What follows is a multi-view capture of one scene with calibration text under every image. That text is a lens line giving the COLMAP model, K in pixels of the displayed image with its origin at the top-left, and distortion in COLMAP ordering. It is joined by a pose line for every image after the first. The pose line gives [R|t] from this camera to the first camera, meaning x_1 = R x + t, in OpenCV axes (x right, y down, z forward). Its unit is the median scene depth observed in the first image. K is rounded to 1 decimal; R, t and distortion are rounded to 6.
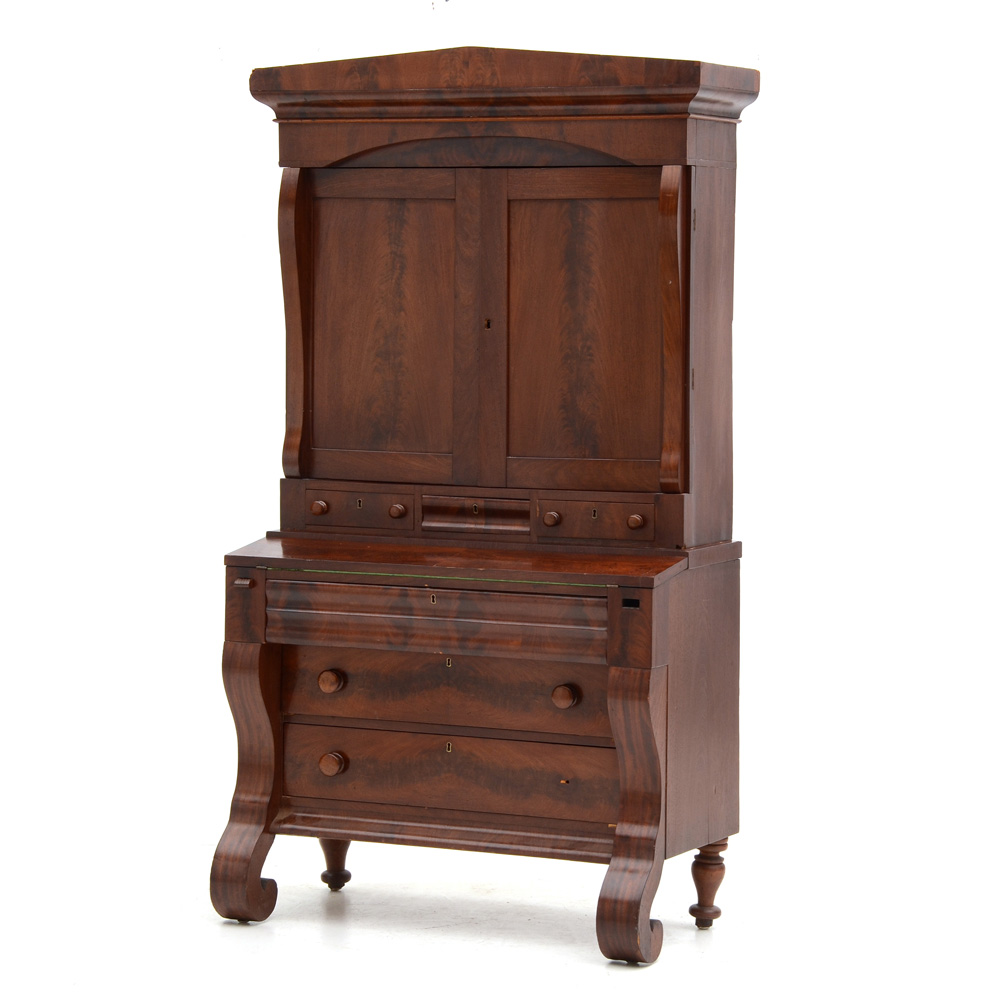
lens RADIAL K [[3362.6, 0, 500.0], [0, 3362.6, 500.0], [0, 0, 1]] dist [0.507647, -1.153145]
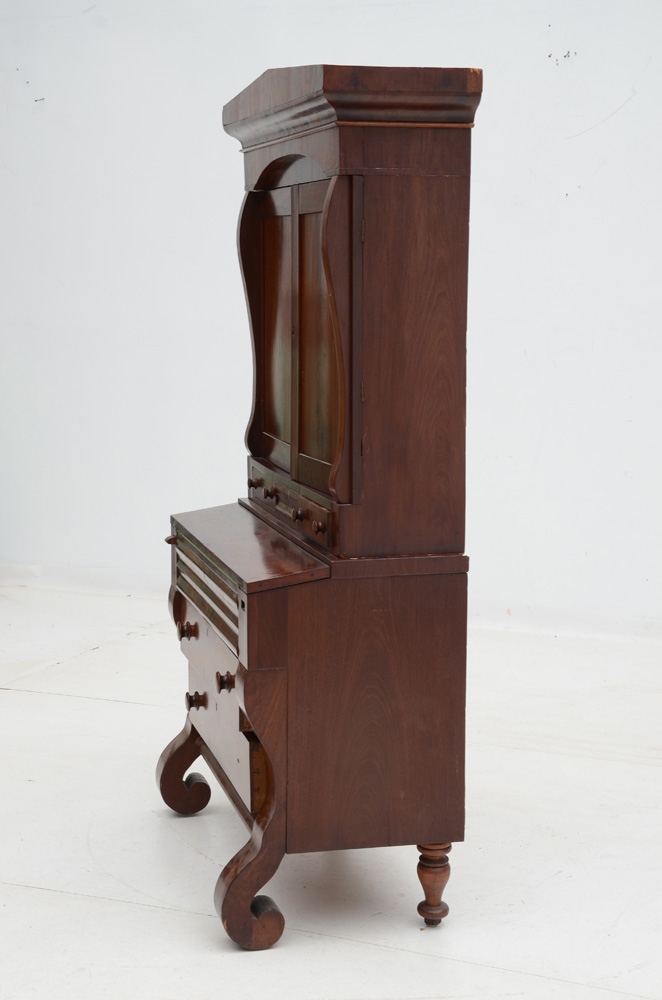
lens RADIAL K [[1841.6, 0, 331.6], [0, 1841.6, 515.8], [0, 0, 1]] dist [0.019633, 3.335947]
pose [[0.640540, 0.097073, -0.761765, 0.462087], [-0.048395, 0.995109, 0.086115, -0.044433], [0.766398, -0.018294, 0.642105, 0.626635]]
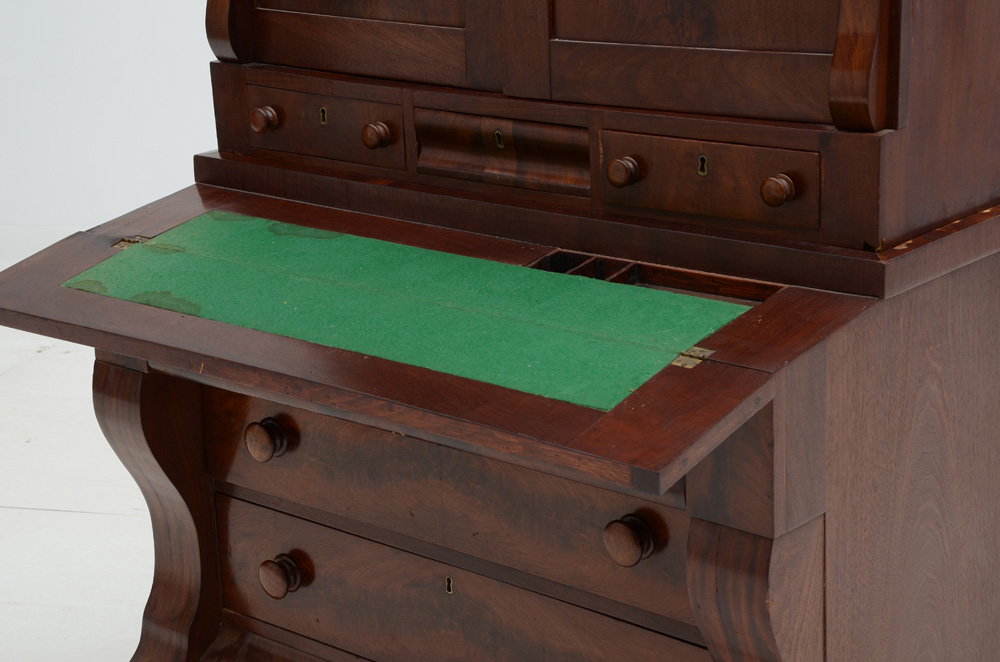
lens RADIAL K [[2017.9, 0, 500.0], [0, 2017.9, 331.0], [0, 0, 1]] dist [0.371091, 0.504871]
pose [[0.961821, 0.031812, -0.271824, 0.079303], [0.028457, 0.976213, 0.214940, -0.035922], [0.272196, -0.214469, 0.938037, 0.701279]]
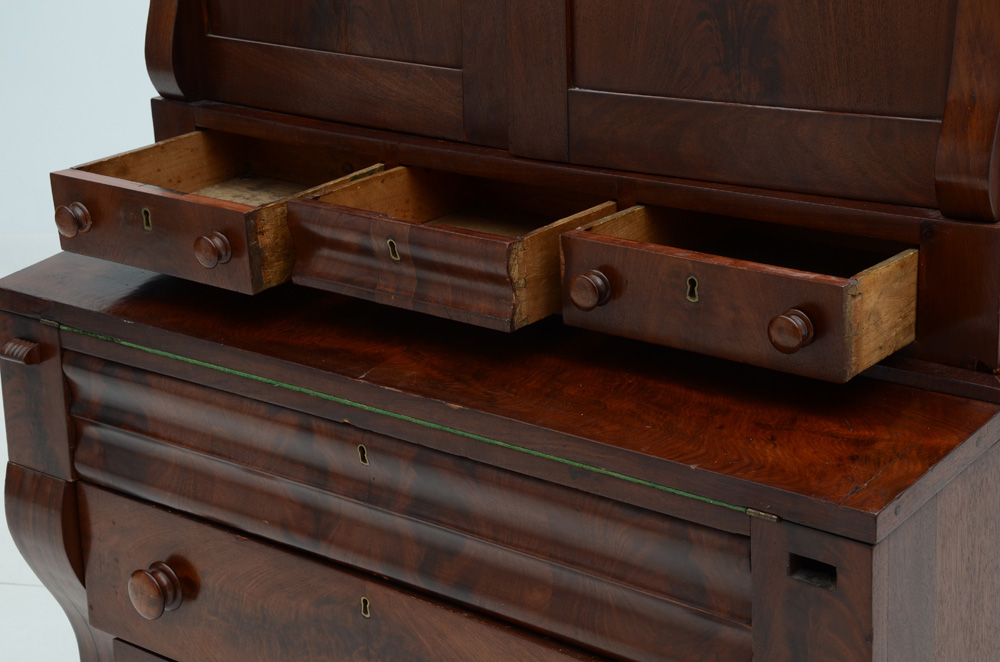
lens RADIAL K [[2017.9, 0, 500.0], [0, 2017.9, 331.0], [0, 0, 1]] dist [0.371091, 0.504871]
pose [[0.965356, 0.038783, -0.258037, 0.058471], [0.023679, 0.971792, 0.234648, -0.042101], [0.259859, -0.232629, 0.937207, 0.760275]]
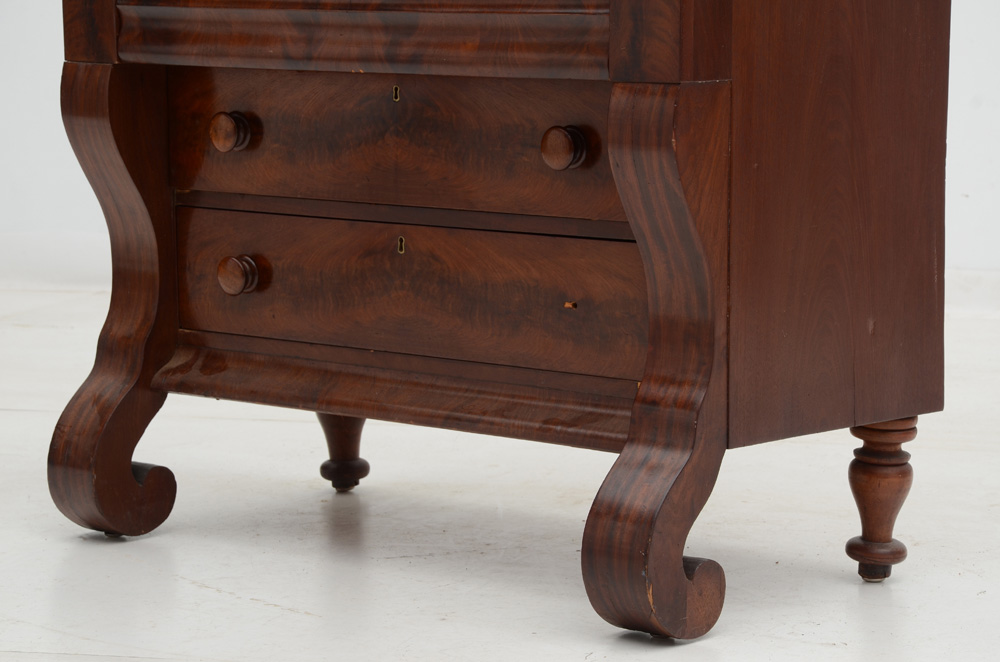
lens RADIAL K [[2994.6, 0, 500.0], [0, 2994.6, 331.0], [0, 0, 1]] dist [0.845700, 0.552500]
pose [[0.956798, 0.019252, -0.290115, 0.146595], [-0.003659, 0.998524, 0.054195, 0.059947], [0.290730, -0.050792, 0.955456, 0.518234]]
